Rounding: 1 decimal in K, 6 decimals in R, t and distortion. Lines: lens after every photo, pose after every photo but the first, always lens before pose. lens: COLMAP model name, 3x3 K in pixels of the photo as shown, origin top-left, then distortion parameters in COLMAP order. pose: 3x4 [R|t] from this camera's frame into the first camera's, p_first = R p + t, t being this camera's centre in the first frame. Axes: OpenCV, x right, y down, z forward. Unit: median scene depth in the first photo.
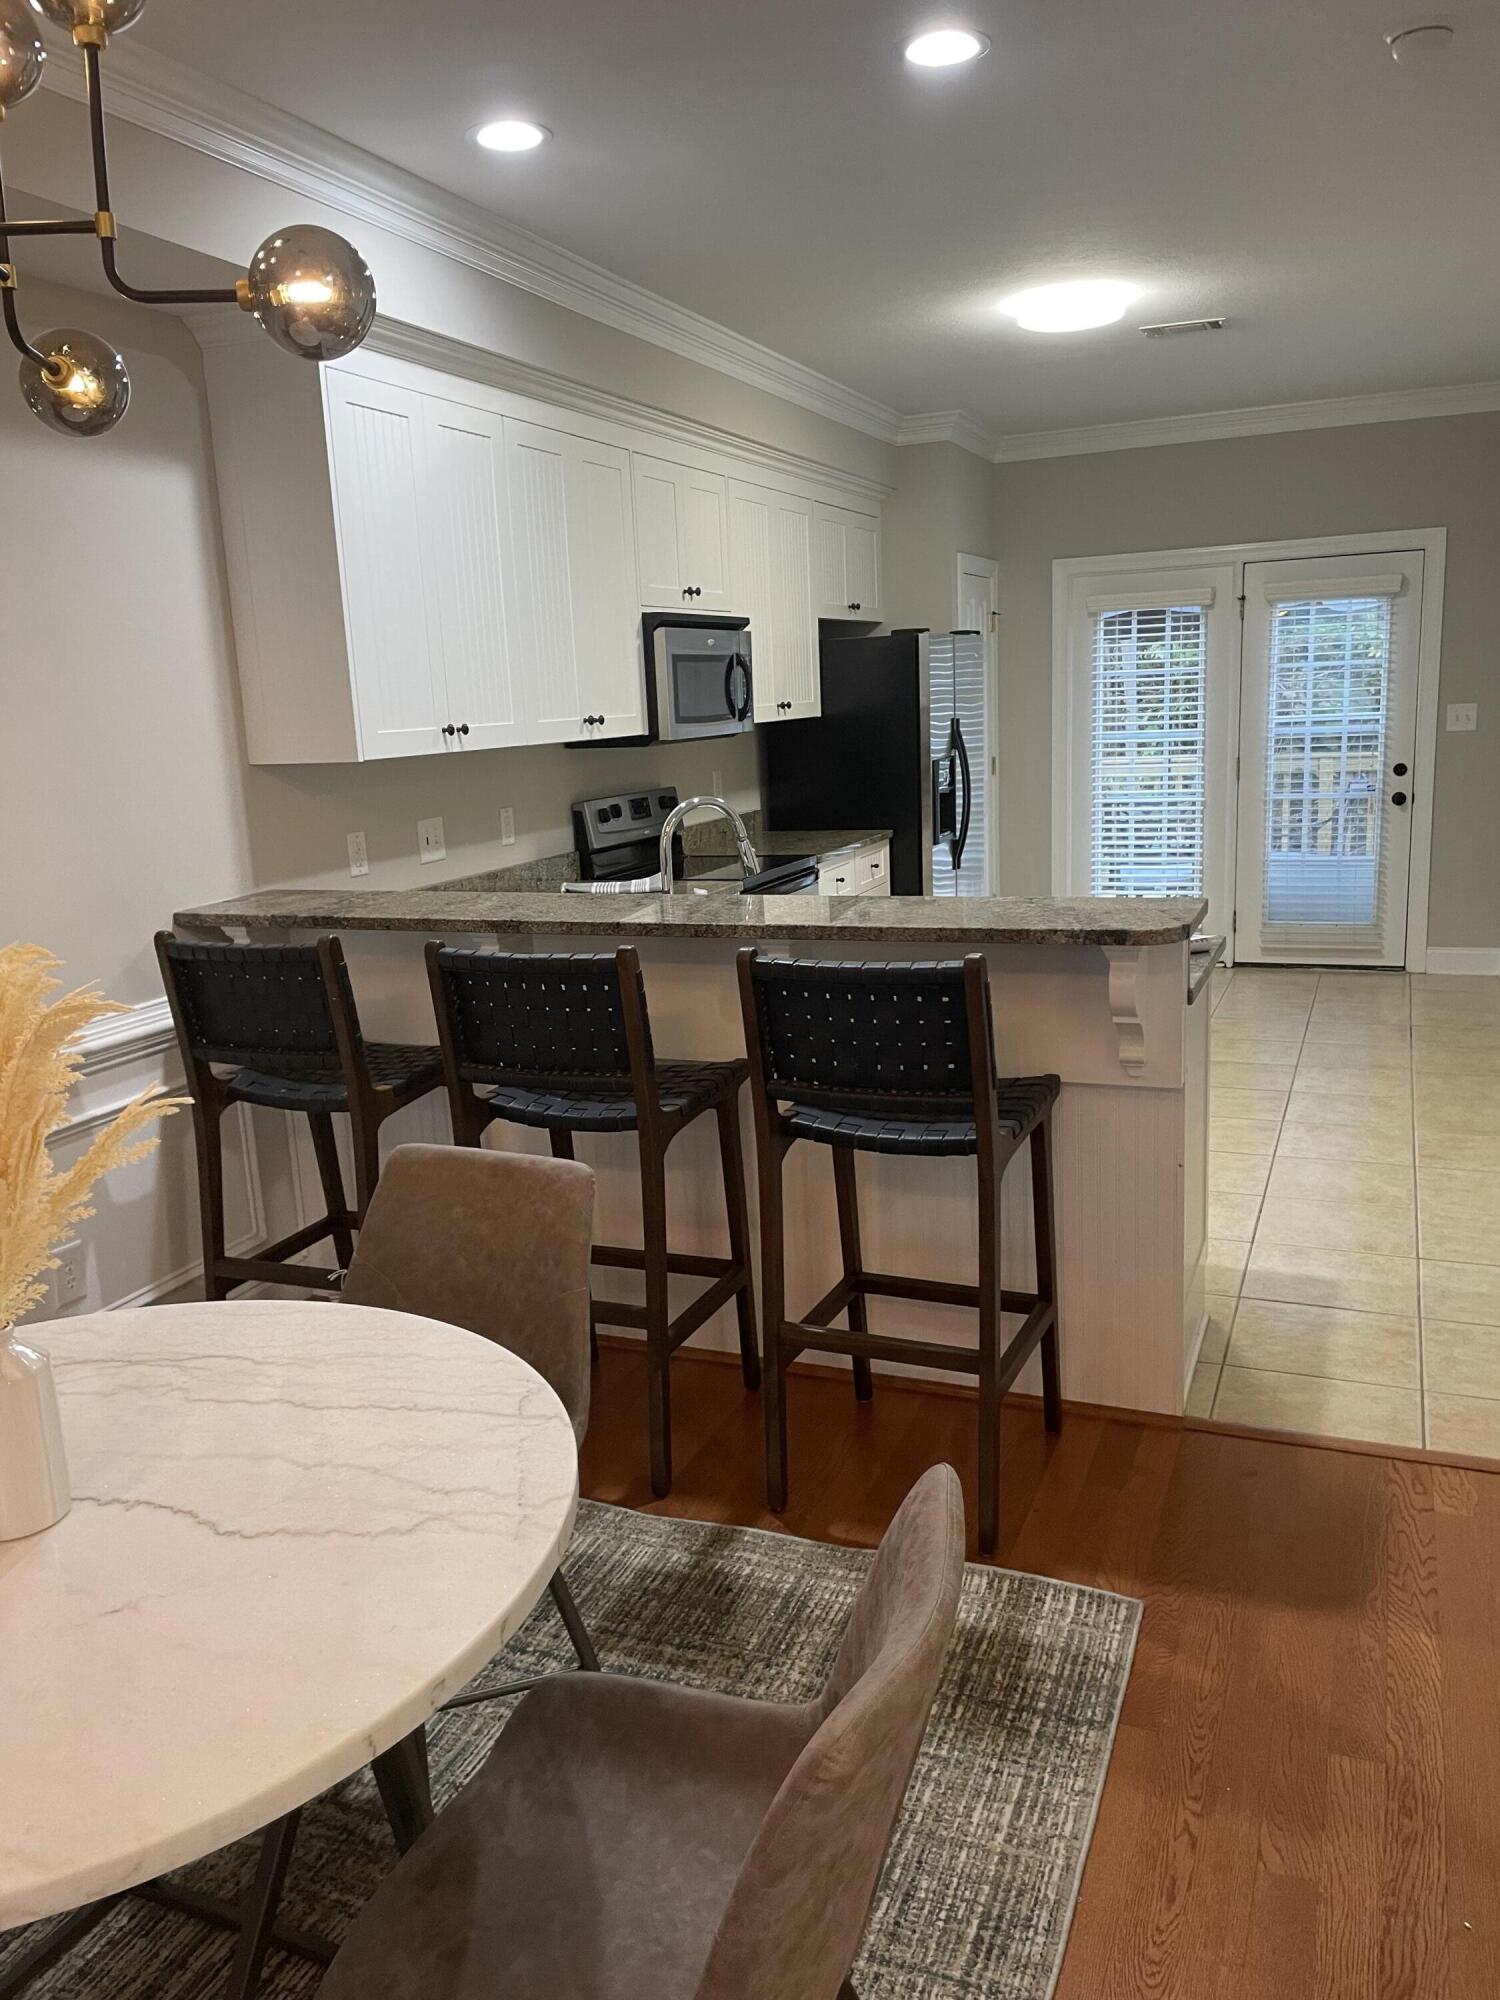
lens RADIAL K [[1544.6, 0, 690.9], [0, 1544.6, 1004.7], [0, 0, 1]] dist [0.023033, -0.044150]
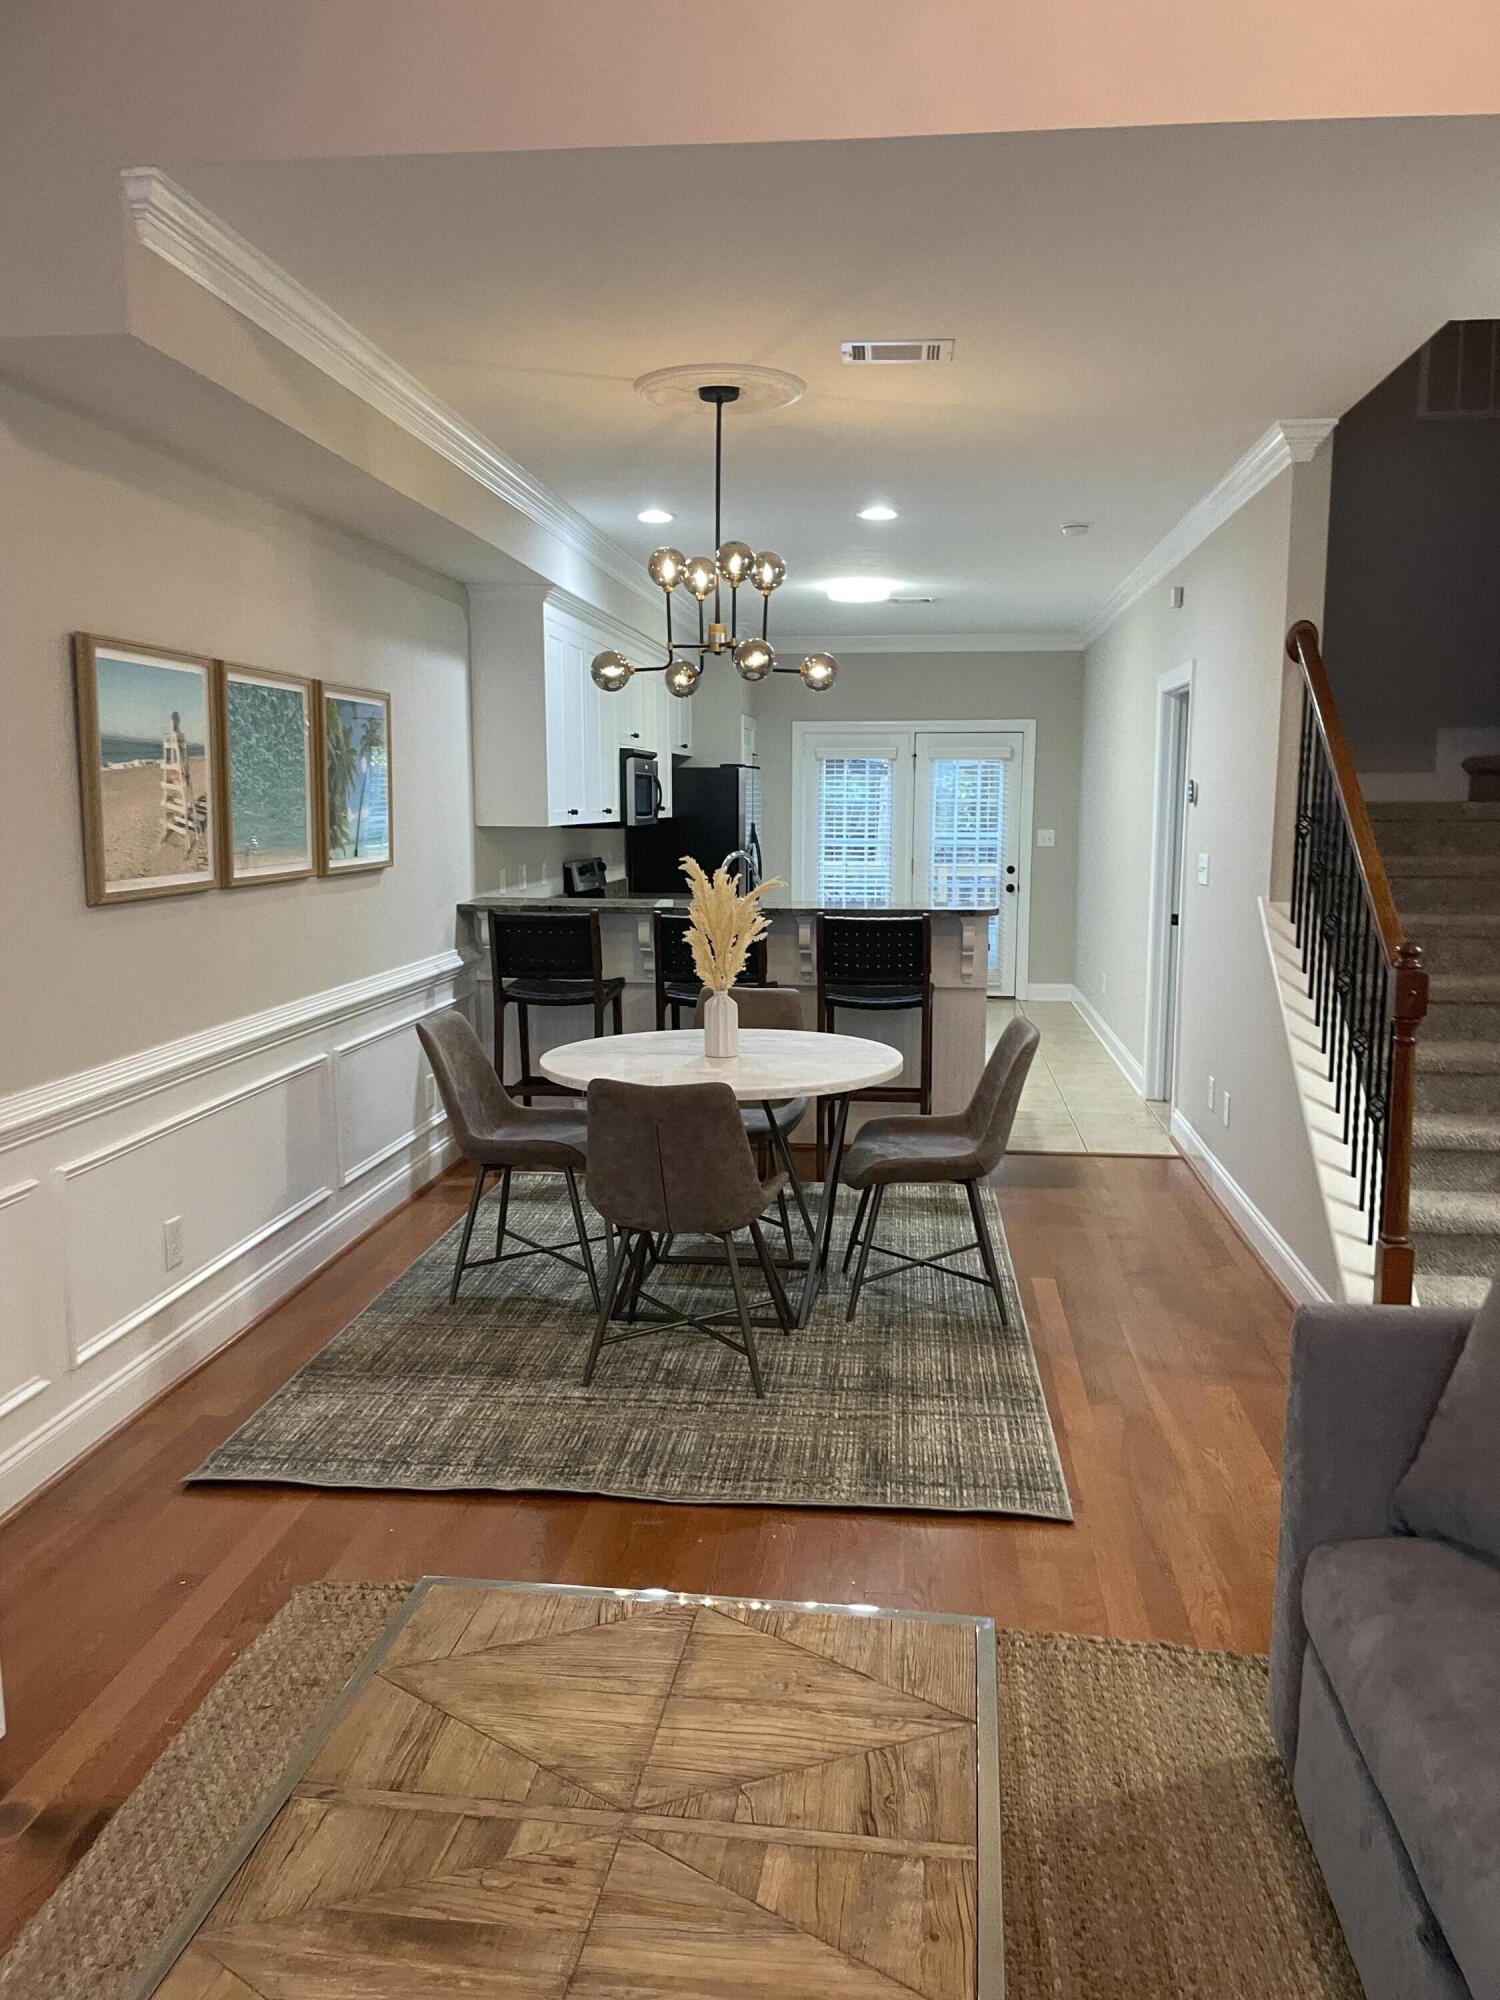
lens RADIAL K [[1544.6, 0, 746.1], [0, 1544.6, 999.0], [0, 0, 1]] dist [0.023033, -0.044150]
pose [[0.952639, 0.010310, 0.303929, -0.306403], [0.013218, 0.997077, -0.075255, 0.104979], [-0.303817, 0.075708, 0.949718, -0.442777]]
